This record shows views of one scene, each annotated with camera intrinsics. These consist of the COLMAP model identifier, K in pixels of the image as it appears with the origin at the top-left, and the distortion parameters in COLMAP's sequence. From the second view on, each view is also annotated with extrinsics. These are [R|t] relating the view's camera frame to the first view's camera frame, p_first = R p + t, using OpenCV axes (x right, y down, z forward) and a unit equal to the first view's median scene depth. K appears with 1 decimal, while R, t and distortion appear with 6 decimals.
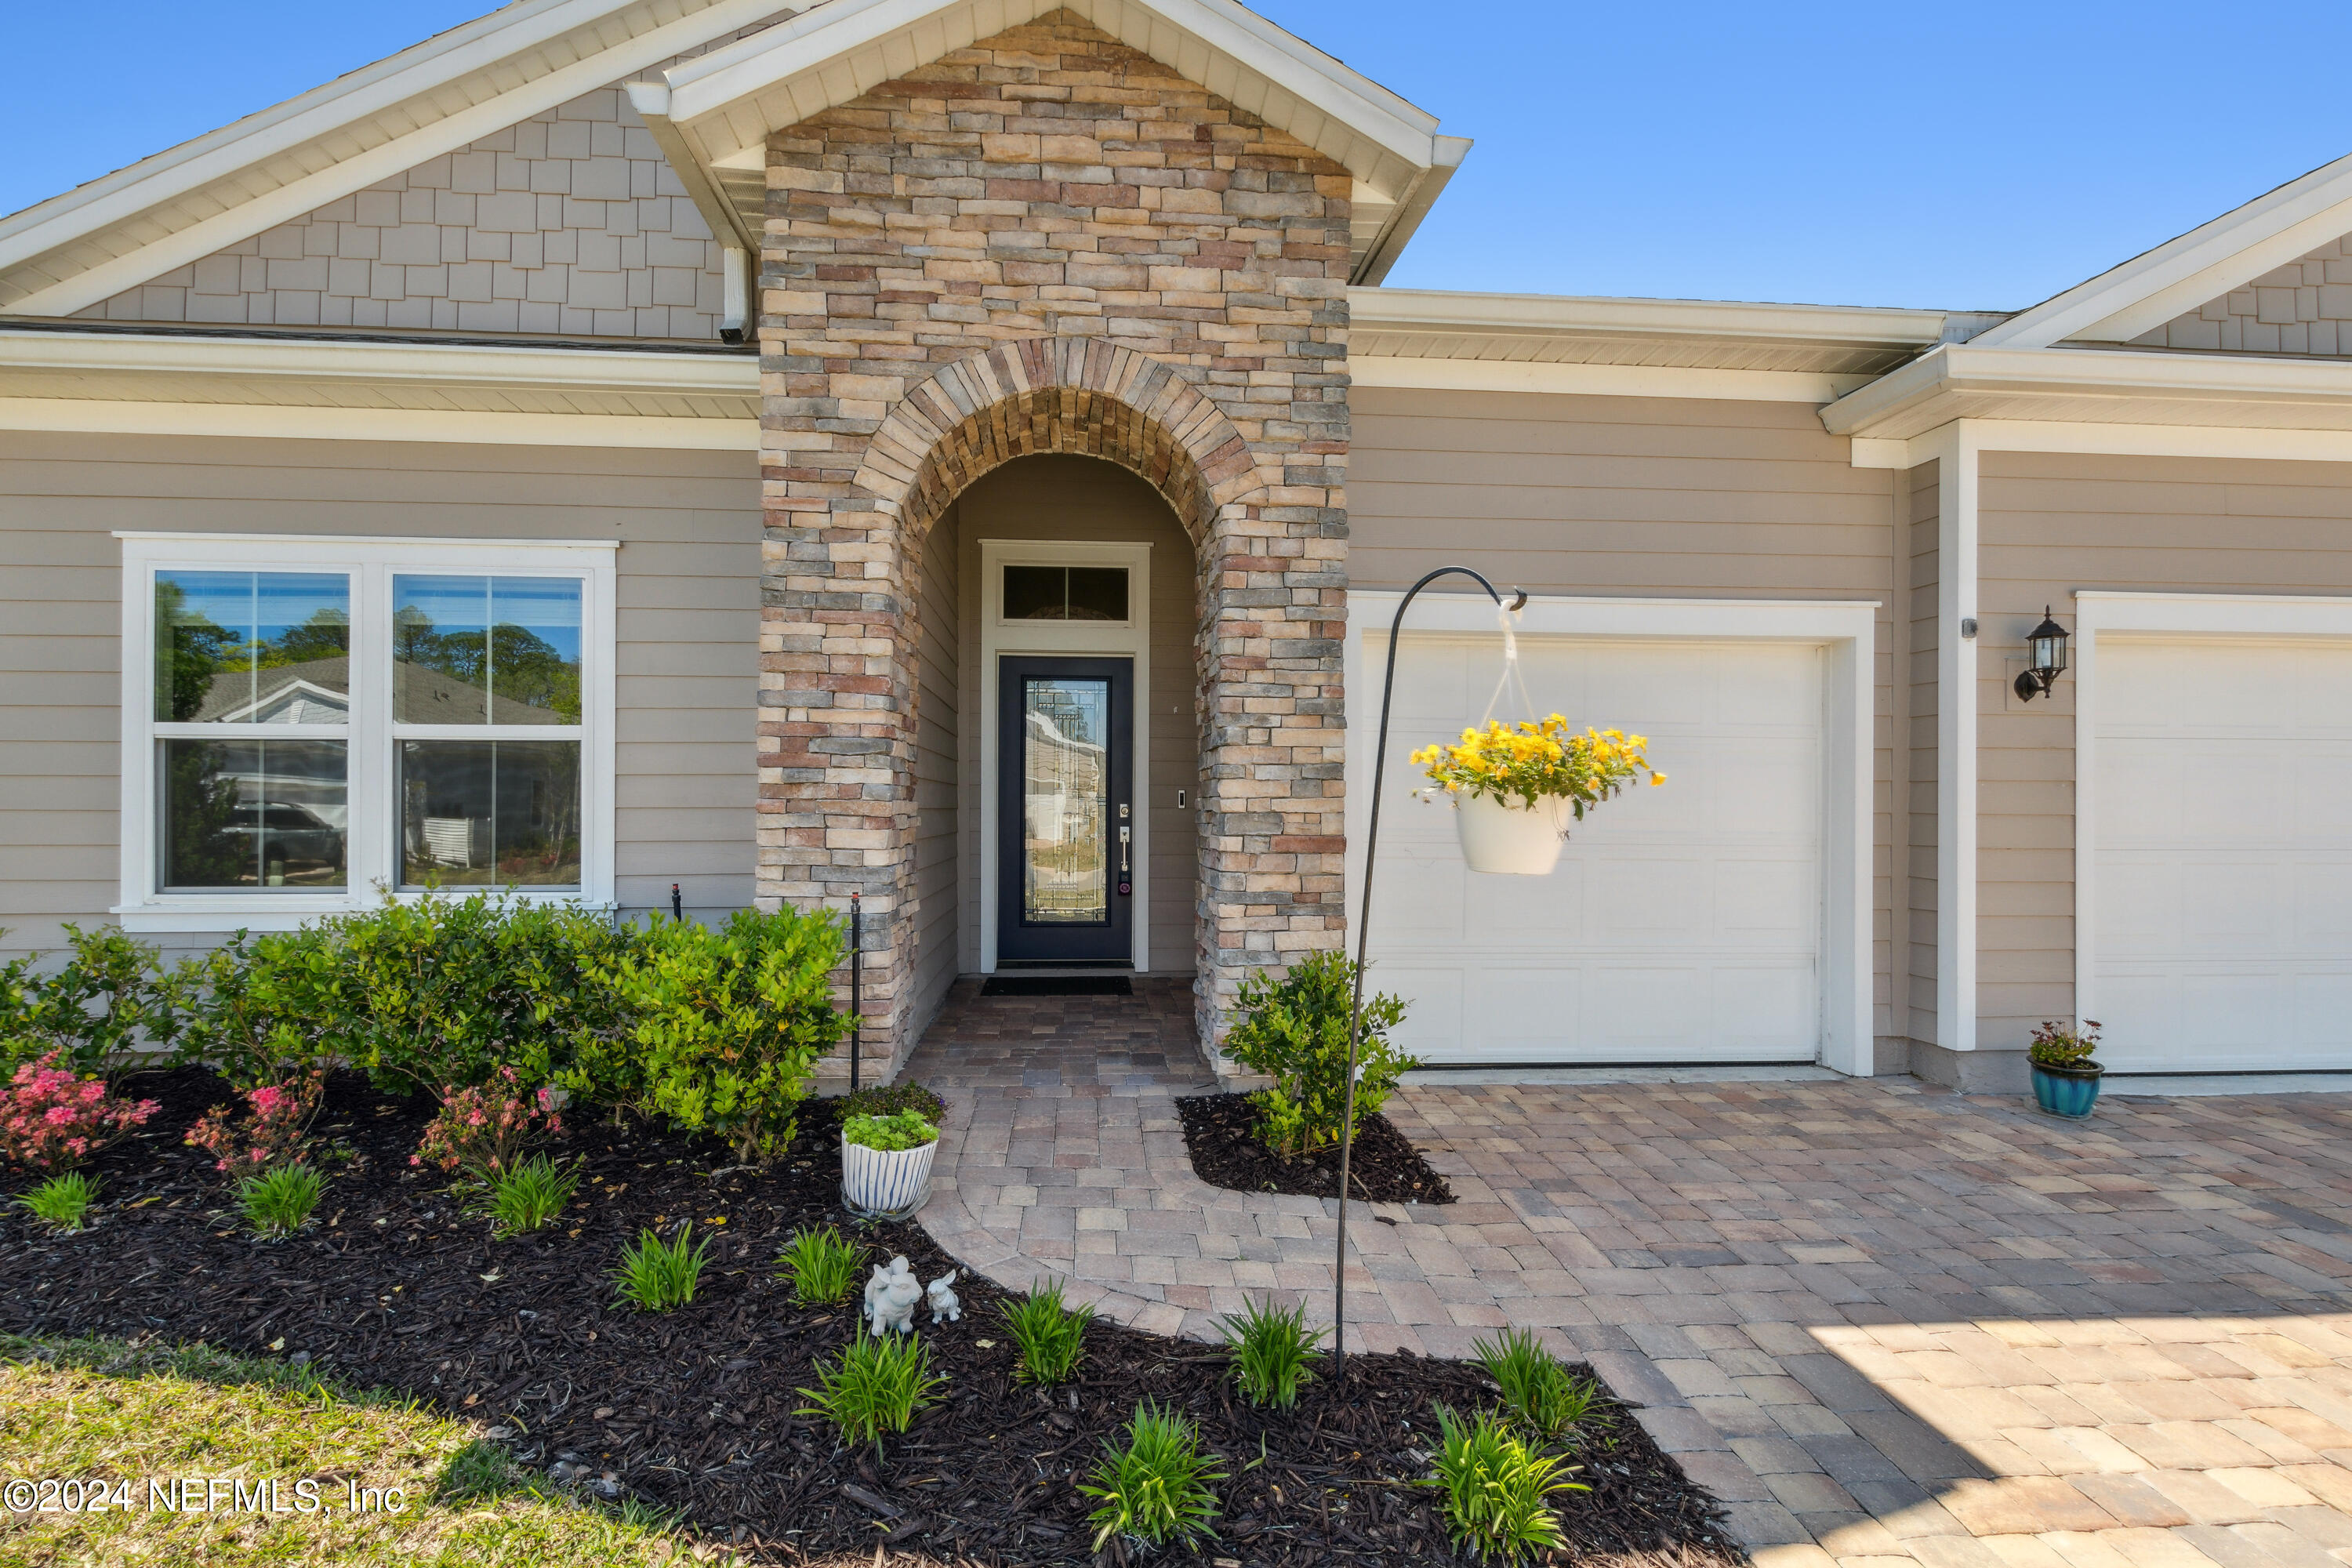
lens RADIAL K [[1166.5, 0, 1110.6], [0, 1166.5, 805.5], [0, 0, 1]] dist [0.003095, -0.000592]
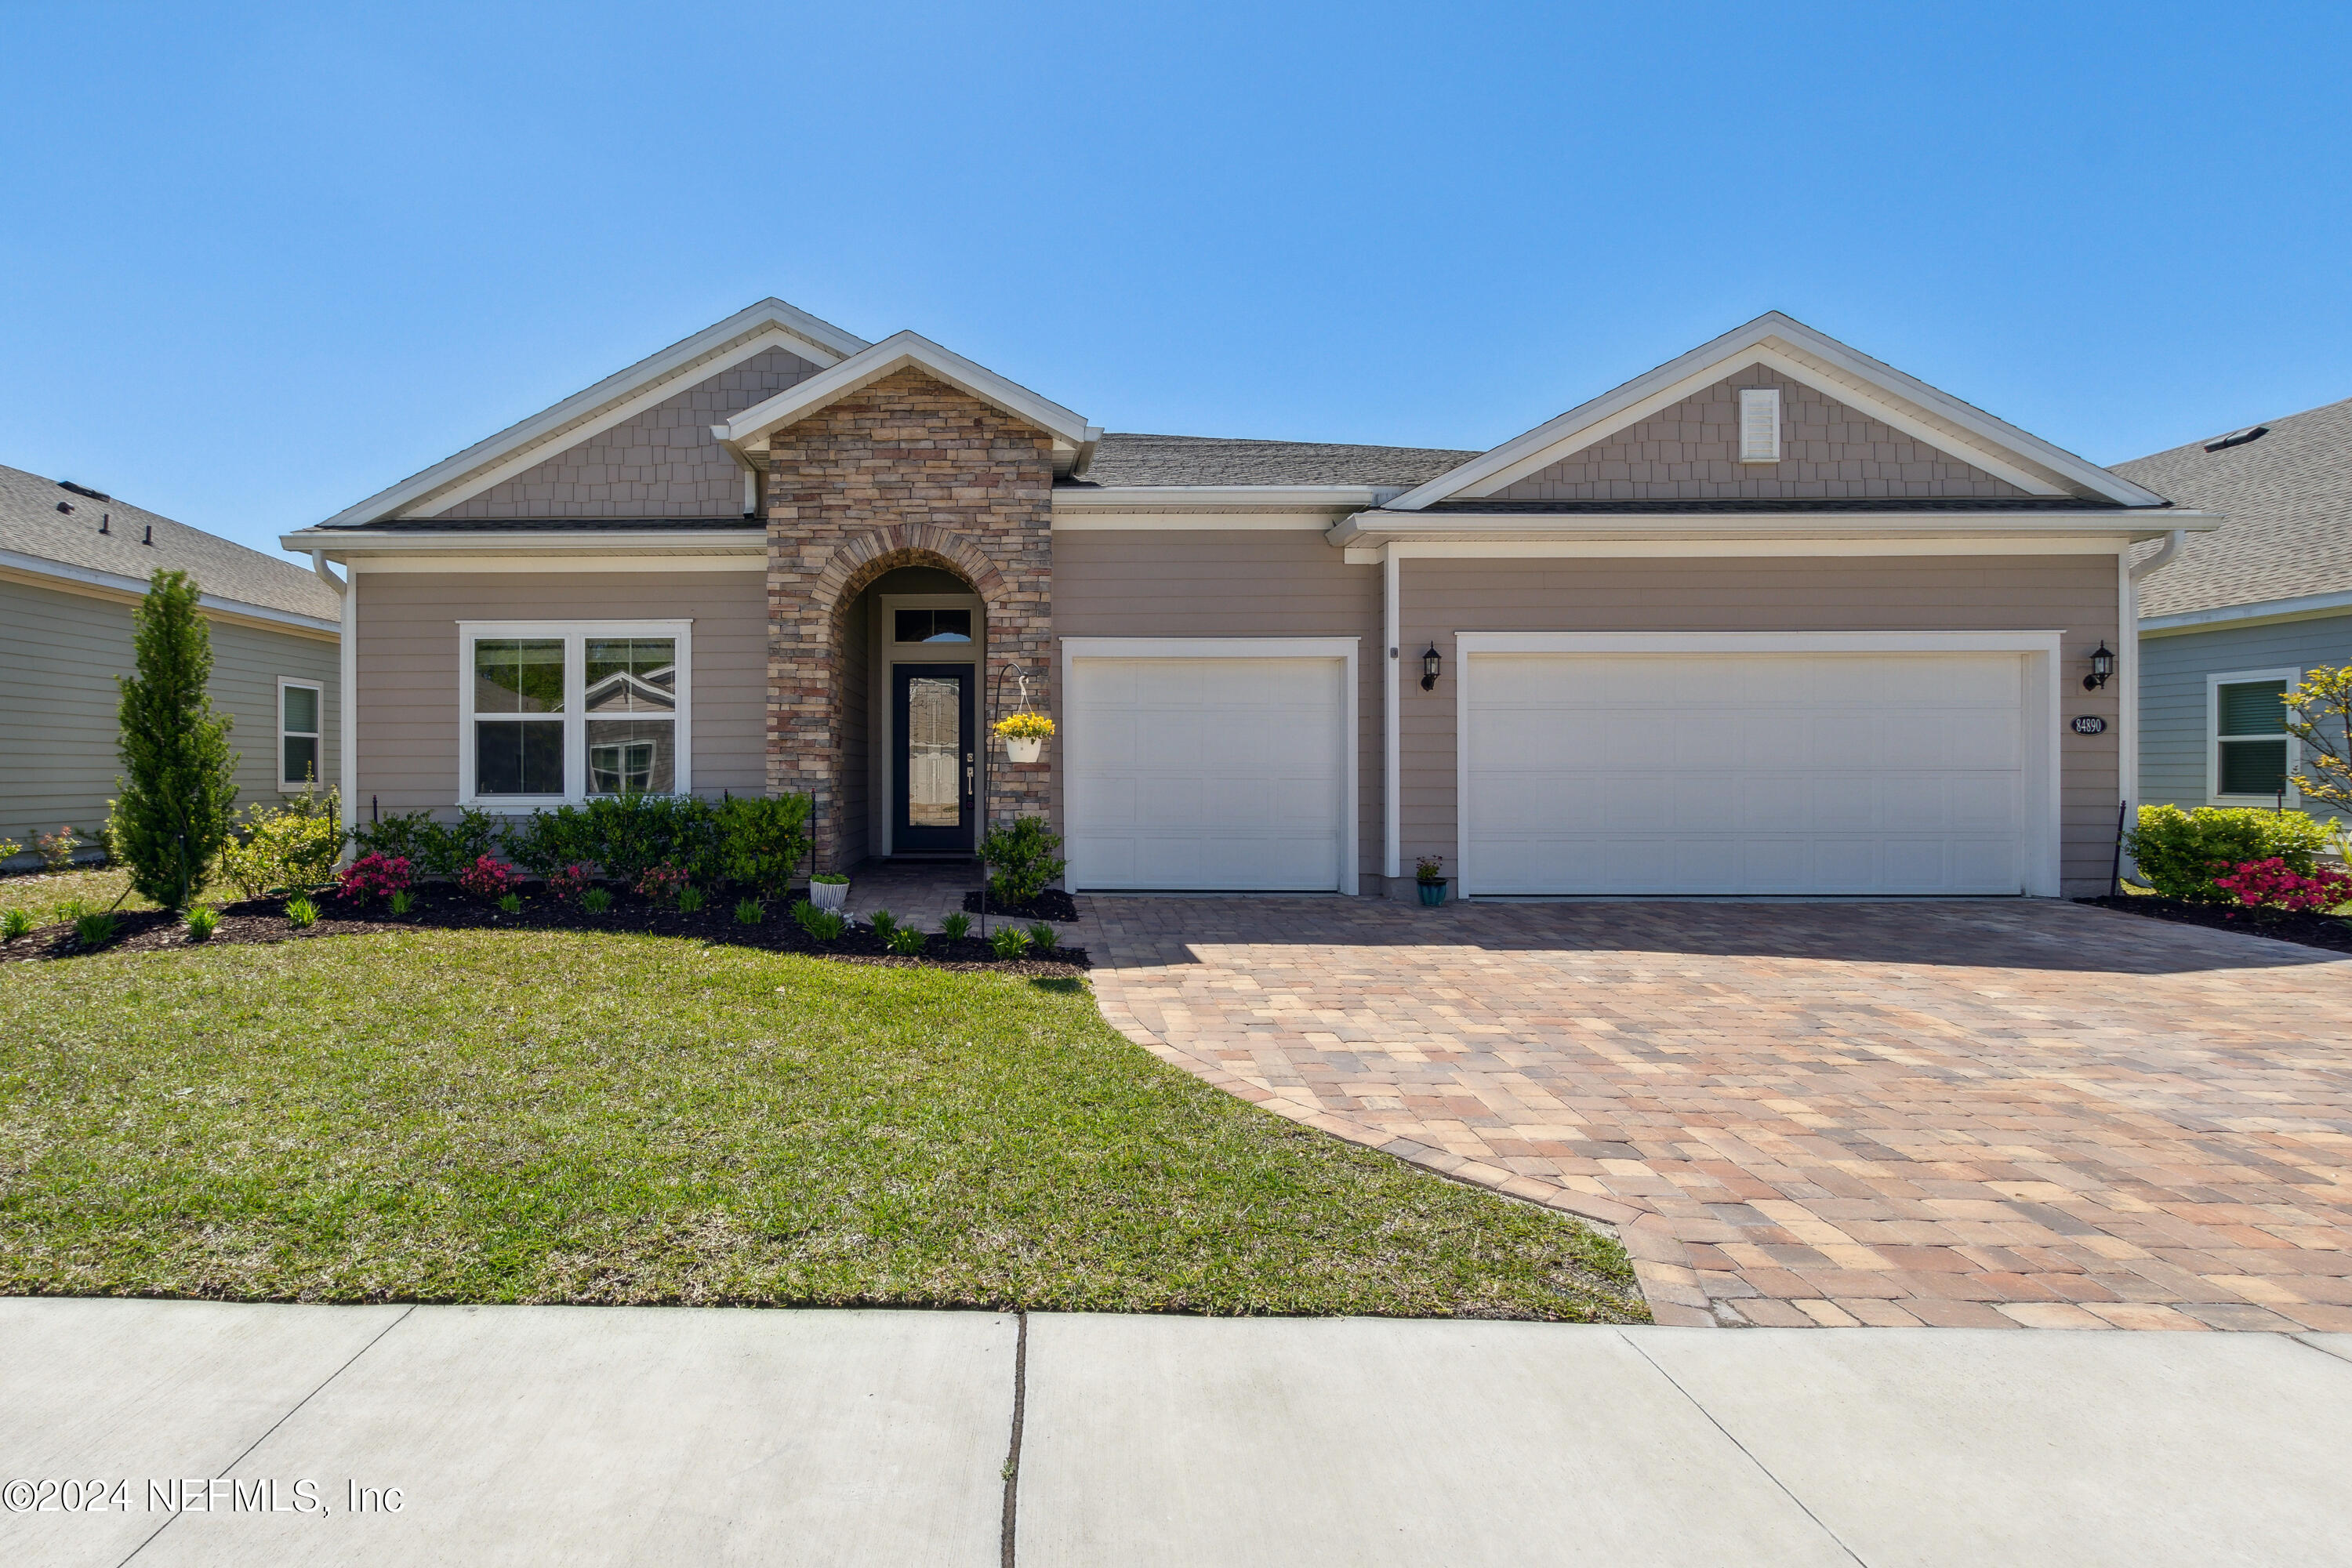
lens RADIAL K [[1157.3, 0, 933.1], [0, 1157.3, 750.4], [0, 0, 1]] dist [0.001421, 0.000206]
pose [[0.995615, -0.006945, -0.093292, 0.187410], [0.005318, 0.999830, -0.017675, 0.037714], [0.093398, 0.017102, 0.995482, -1.027229]]
